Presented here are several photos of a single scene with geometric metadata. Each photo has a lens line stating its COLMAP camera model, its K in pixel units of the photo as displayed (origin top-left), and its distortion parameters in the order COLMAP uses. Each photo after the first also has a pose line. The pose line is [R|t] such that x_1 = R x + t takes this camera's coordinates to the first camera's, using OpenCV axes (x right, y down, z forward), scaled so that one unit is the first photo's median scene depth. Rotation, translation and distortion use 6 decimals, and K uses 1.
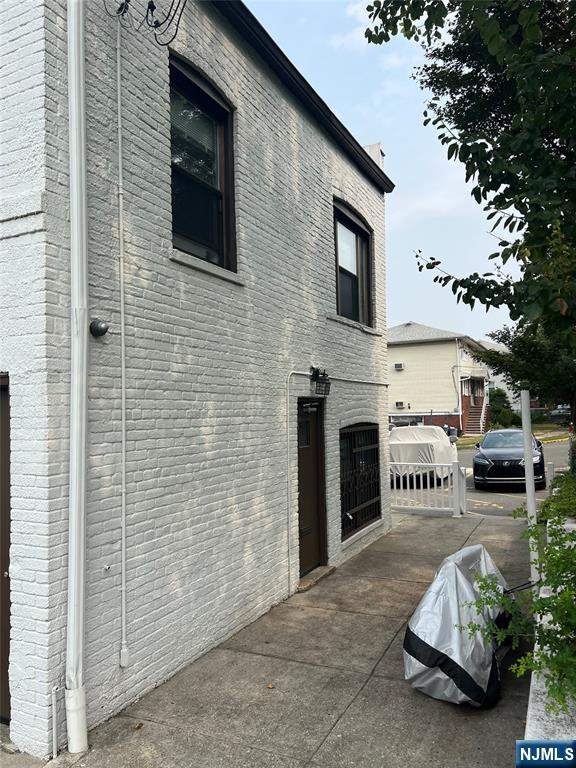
lens RADIAL K [[565.2, 0, 288.0], [0, 565.2, 384.0], [0, 0, 1]] dist [0.084807, -0.090593]
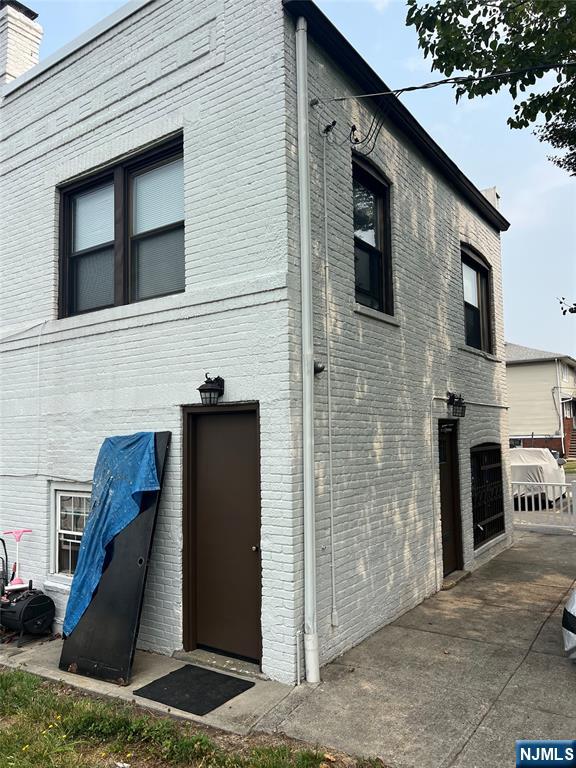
lens RADIAL K [[565.2, 0, 288.0], [0, 565.2, 384.0], [0, 0, 1]] dist [0.084807, -0.090593]
pose [[0.989872, -0.008645, -0.141698, -0.155279], [0.003153, 0.999237, -0.038941, -0.004843], [0.141927, 0.038100, 0.989144, -0.247497]]
